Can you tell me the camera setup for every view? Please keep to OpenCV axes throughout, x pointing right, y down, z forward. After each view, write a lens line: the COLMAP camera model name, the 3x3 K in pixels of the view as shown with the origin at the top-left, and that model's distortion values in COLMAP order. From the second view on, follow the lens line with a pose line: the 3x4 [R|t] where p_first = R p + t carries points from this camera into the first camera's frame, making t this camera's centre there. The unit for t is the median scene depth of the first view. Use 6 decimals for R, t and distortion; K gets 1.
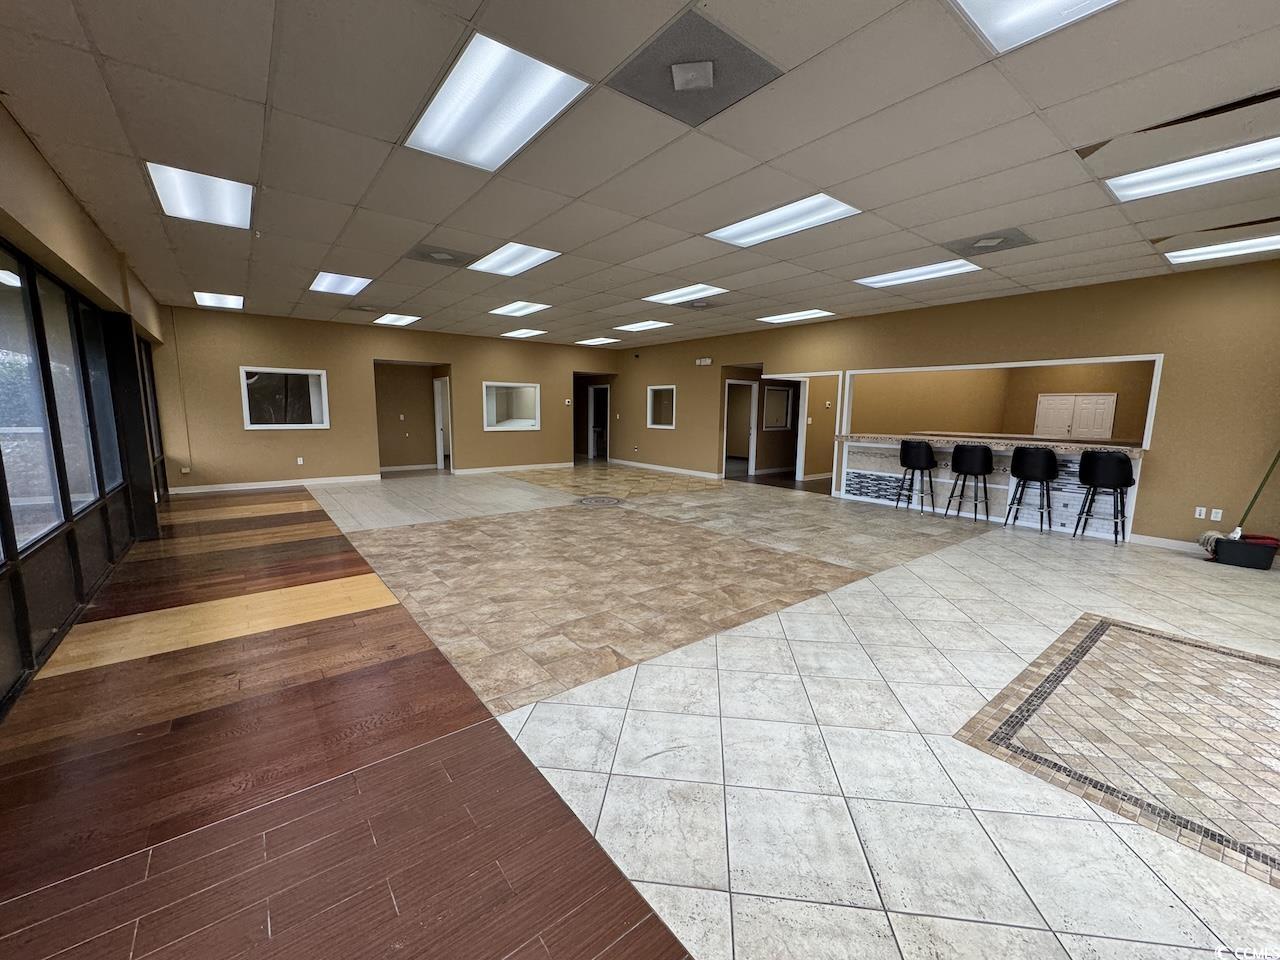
lens RADIAL K [[511.5, 0, 640.7], [0, 511.5, 486.7], [0, 0, 1]] dist [-0.003513, 0.000598]
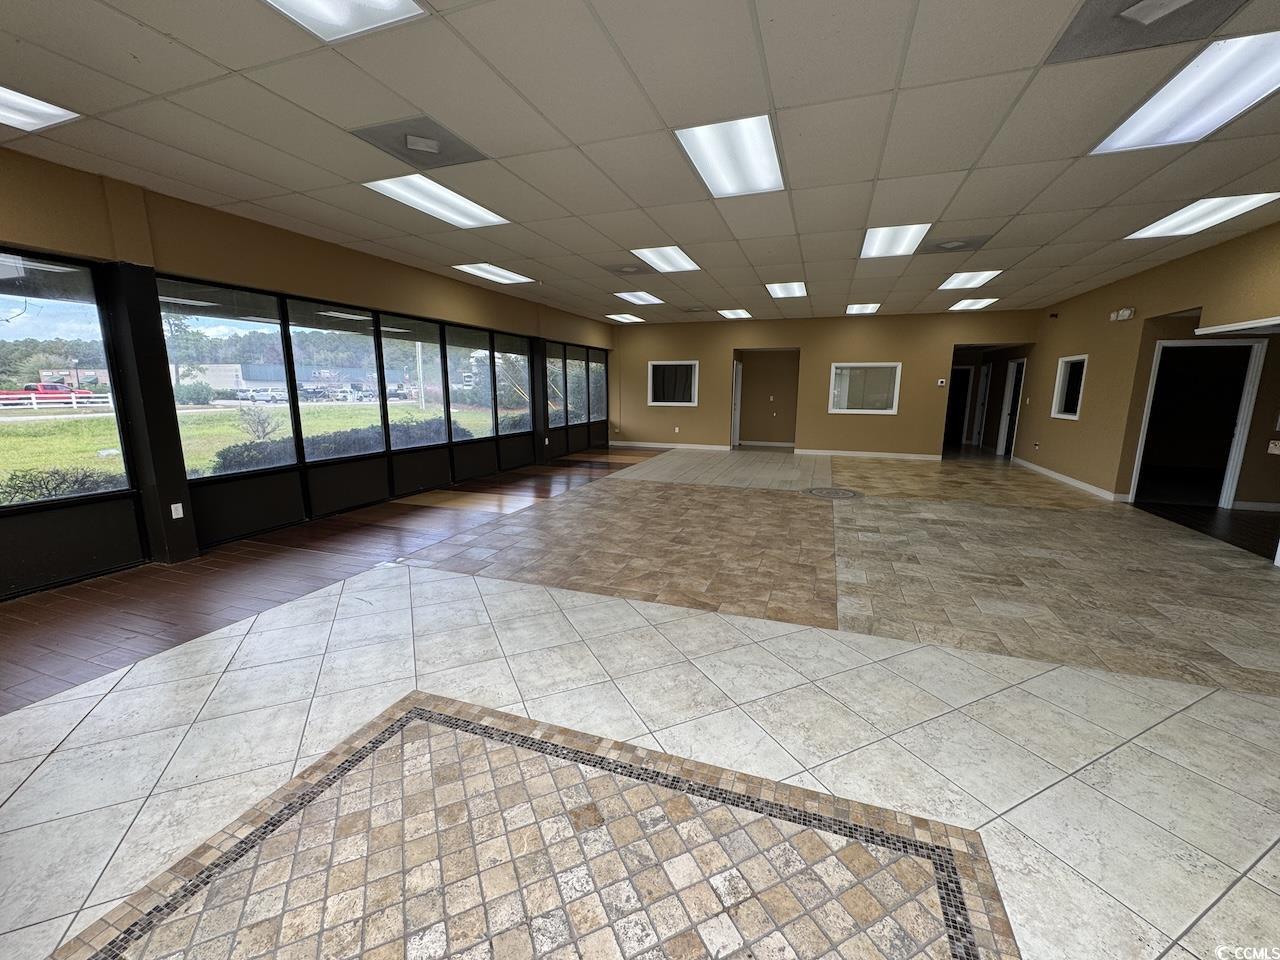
lens RADIAL K [[511.5, 0, 641.4], [0, 511.5, 487.6], [0, 0, 1]] dist [-0.003513, 0.000598]
pose [[0.529356, 0.154554, -0.834204, 0.733550], [-0.127035, 0.986621, 0.102181, -0.045398], [0.838835, 0.051883, 0.541907, 0.341925]]
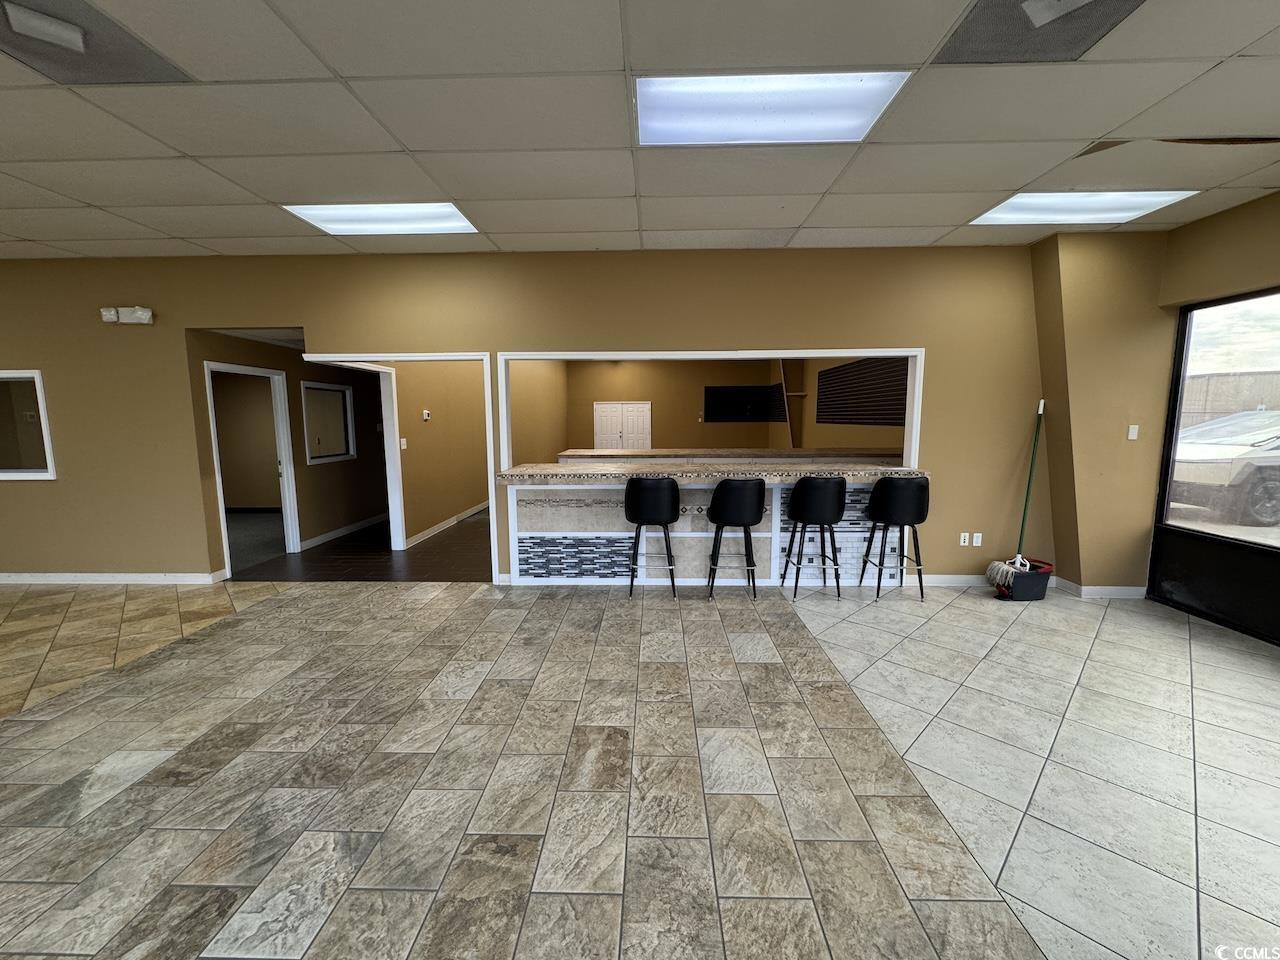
lens RADIAL K [[511.5, 0, 641.4], [0, 511.5, 480.9], [0, 0, 1]] dist [-0.003513, 0.000598]
pose [[0.638582, -0.108471, 0.761871, 0.120625], [0.129243, 0.991071, 0.032775, -0.142524], [-0.758623, 0.077537, 0.646899, 0.854731]]
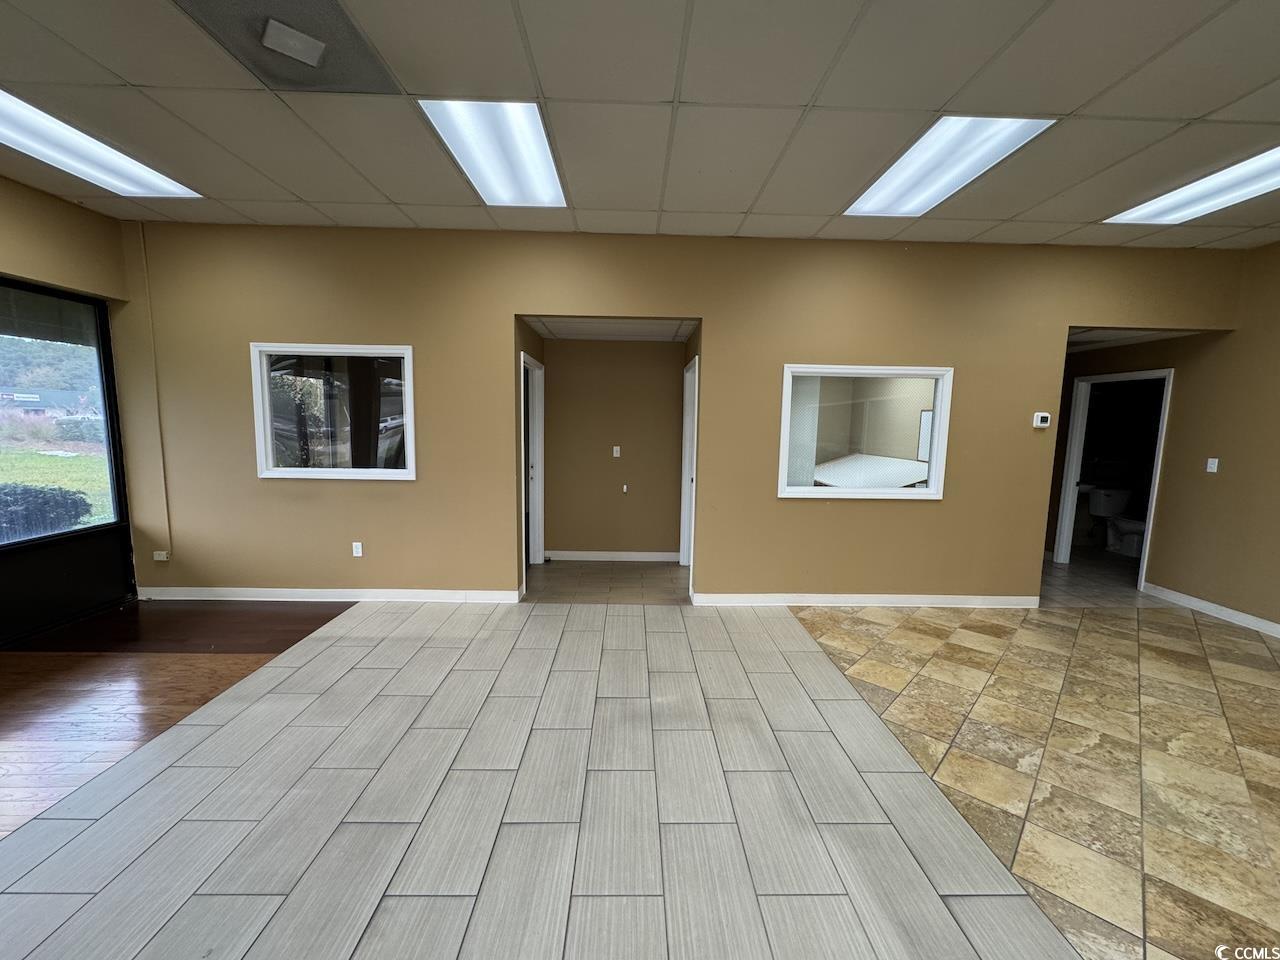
lens RADIAL K [[557.5, 0, 615.6], [0, 557.5, 478.8], [0, 0, 1]] dist [-0.005173, -0.000471]
pose [[0.797657, 0.057685, -0.600346, -0.330668], [-0.097728, 0.994623, -0.034278, -0.201549], [0.595140, 0.086013, 0.799005, 1.261273]]
